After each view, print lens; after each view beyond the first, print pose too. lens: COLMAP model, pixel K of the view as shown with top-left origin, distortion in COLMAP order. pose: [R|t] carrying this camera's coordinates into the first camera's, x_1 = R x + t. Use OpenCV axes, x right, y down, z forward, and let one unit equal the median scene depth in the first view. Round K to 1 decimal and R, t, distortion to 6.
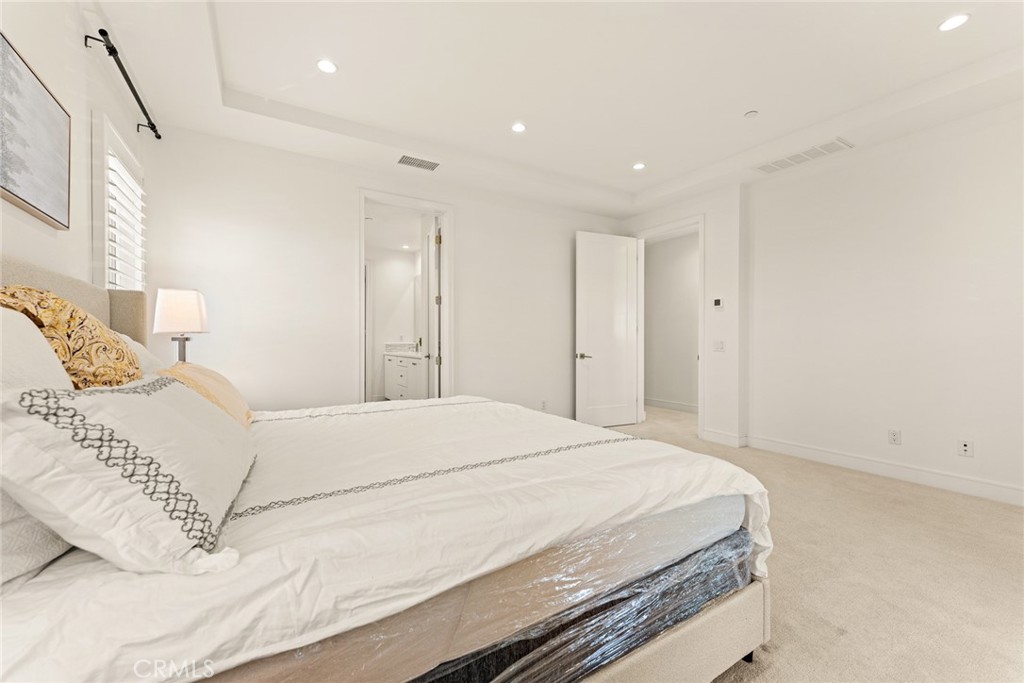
lens RADIAL K [[417.5, 0, 514.8], [0, 417.5, 340.7], [0, 0, 1]] dist [-0.001370, 0.000099]
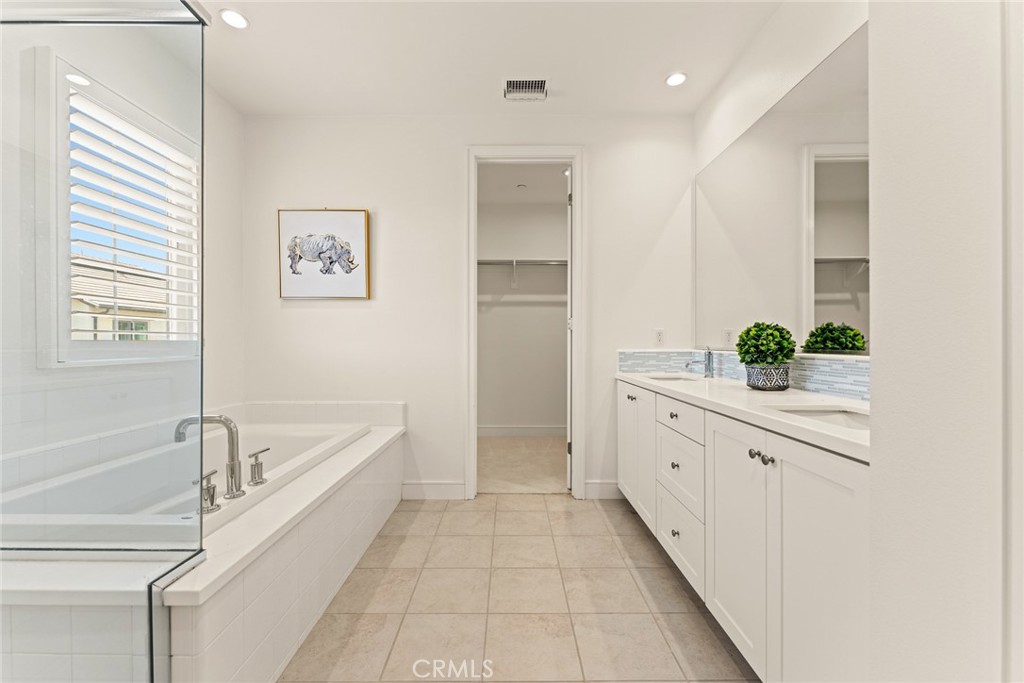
lens RADIAL K [[417.5, 0, 511.4], [0, 417.5, 342.6], [0, 0, 1]] dist [-0.001370, 0.000099]
pose [[0.855149, 0.000175, -0.518381, -0.194970], [0.001021, 0.999997, 0.002021, -0.001872], [0.518380, -0.002257, 0.855147, 0.617641]]
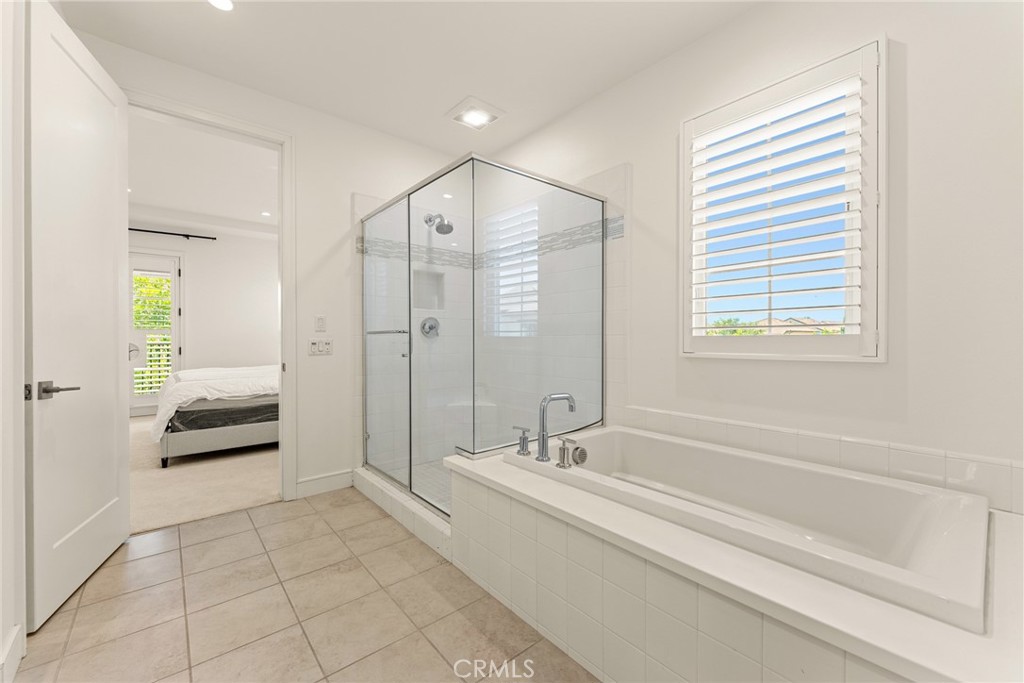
lens RADIAL K [[417.5, 0, 508.9], [0, 417.5, 337.8], [0, 0, 1]] dist [-0.001370, 0.000099]
pose [[-0.989375, -0.002544, -0.145363, -0.443072], [-0.001996, 0.999990, -0.003920, 0.000424], [0.145372, -0.003588, -0.989371, 1.154998]]
